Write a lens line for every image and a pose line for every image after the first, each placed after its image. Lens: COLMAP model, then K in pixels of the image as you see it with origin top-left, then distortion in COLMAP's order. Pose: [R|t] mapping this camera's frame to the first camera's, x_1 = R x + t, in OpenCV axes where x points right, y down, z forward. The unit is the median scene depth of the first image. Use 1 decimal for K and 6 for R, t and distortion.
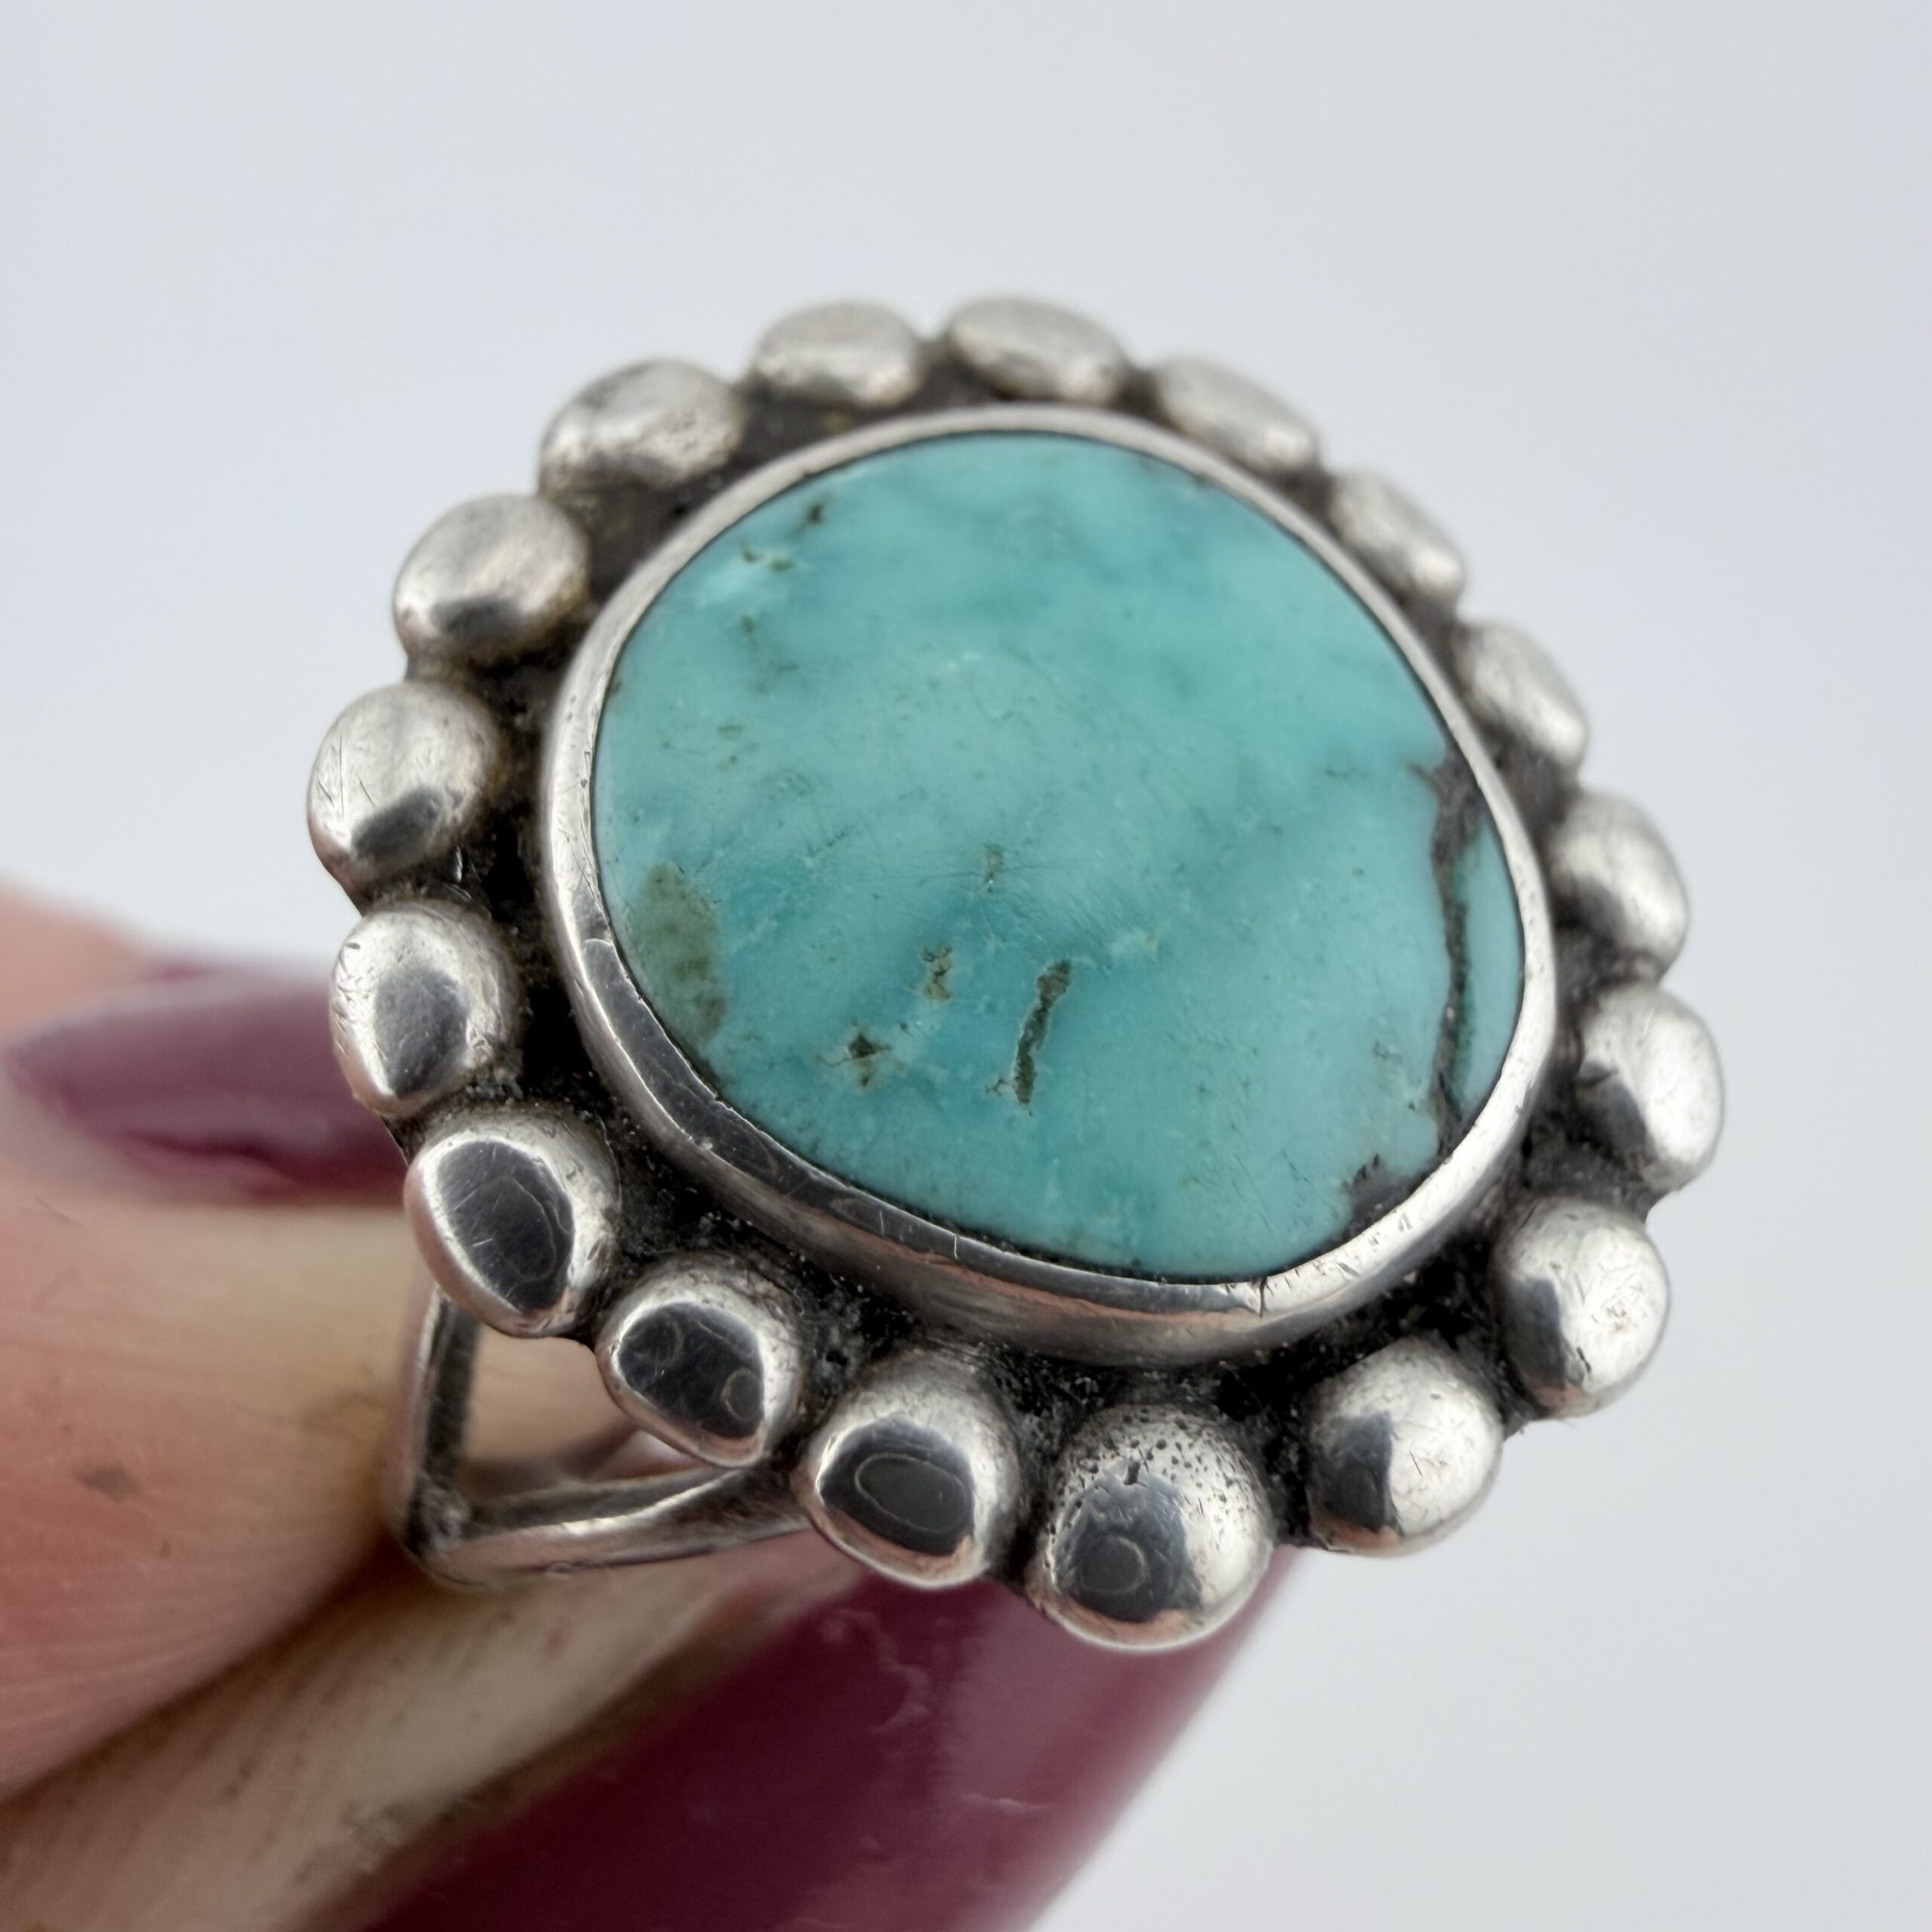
lens RADIAL K [[1897.8, 0, 962.4], [0, 1897.8, 792.5], [0, 0, 1]] dist [-0.007933, -0.004776]
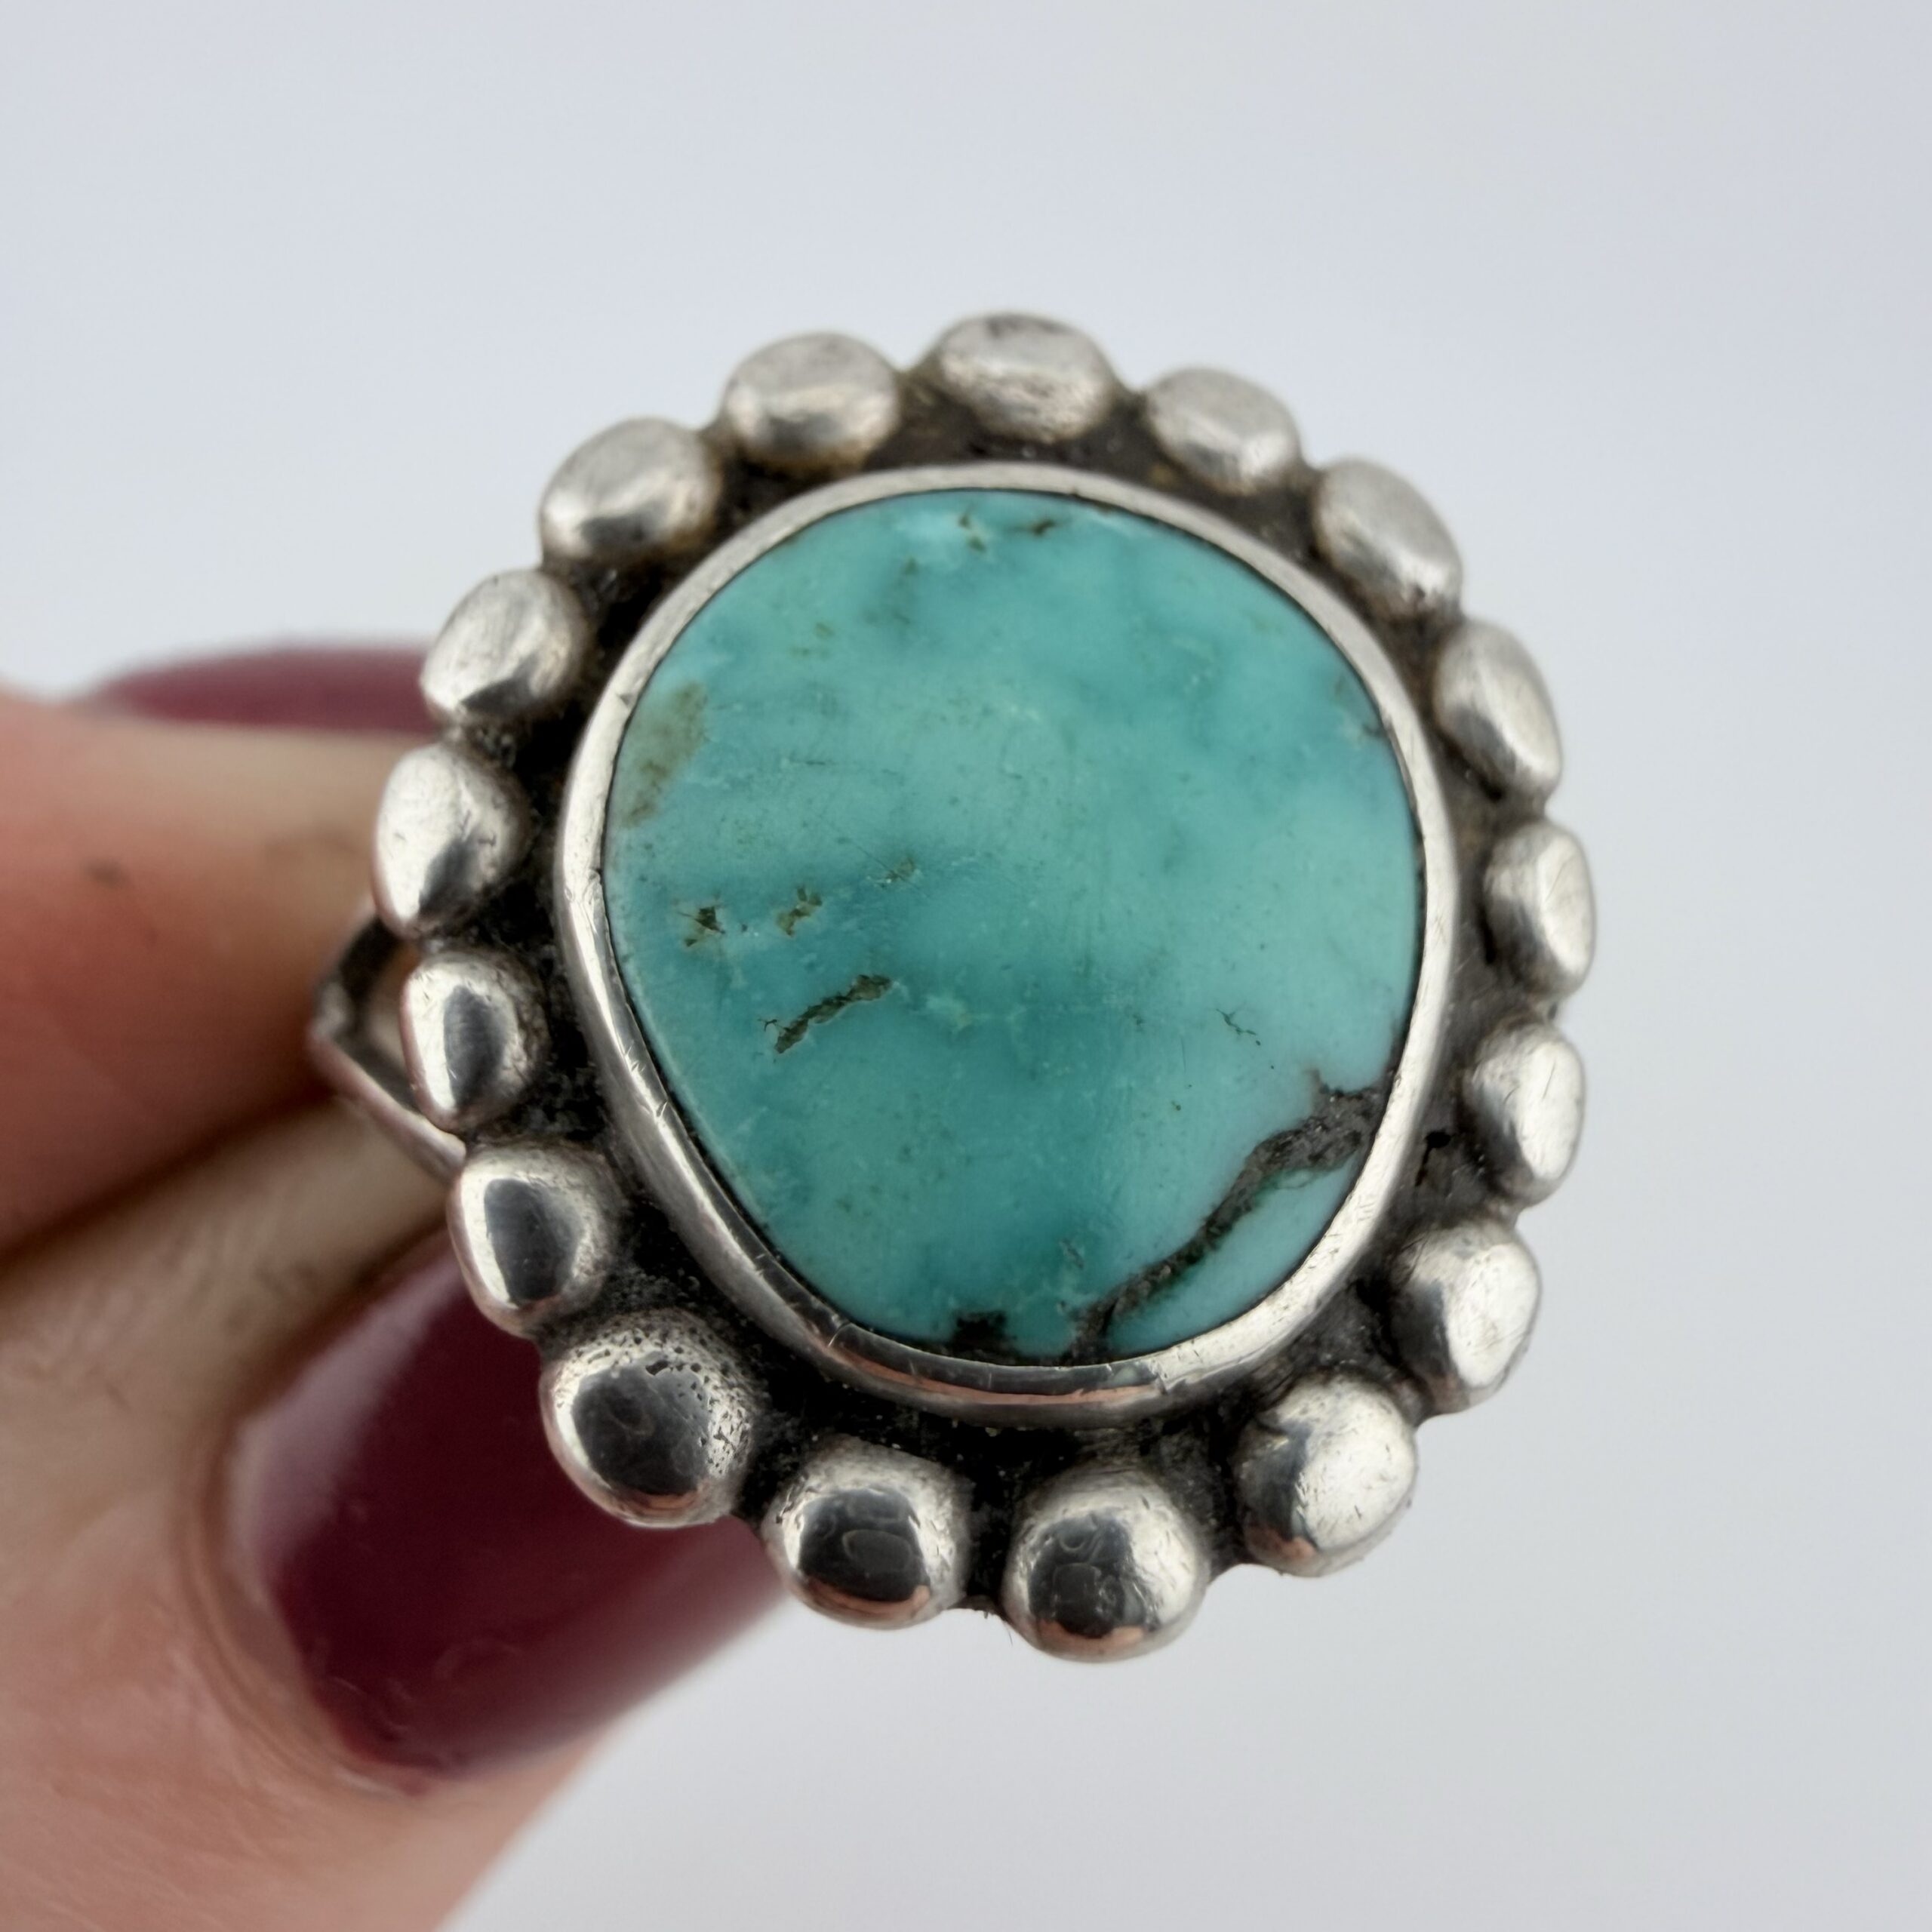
lens RADIAL K [[1897.8, 0, 962.4], [0, 1897.8, 792.5], [0, 0, 1]] dist [-0.007933, -0.004776]
pose [[0.731219, 0.632145, -0.256343, 0.285593], [-0.619901, 0.772623, 0.137031, -0.163590], [0.284680, 0.058707, 0.956823, -0.040575]]
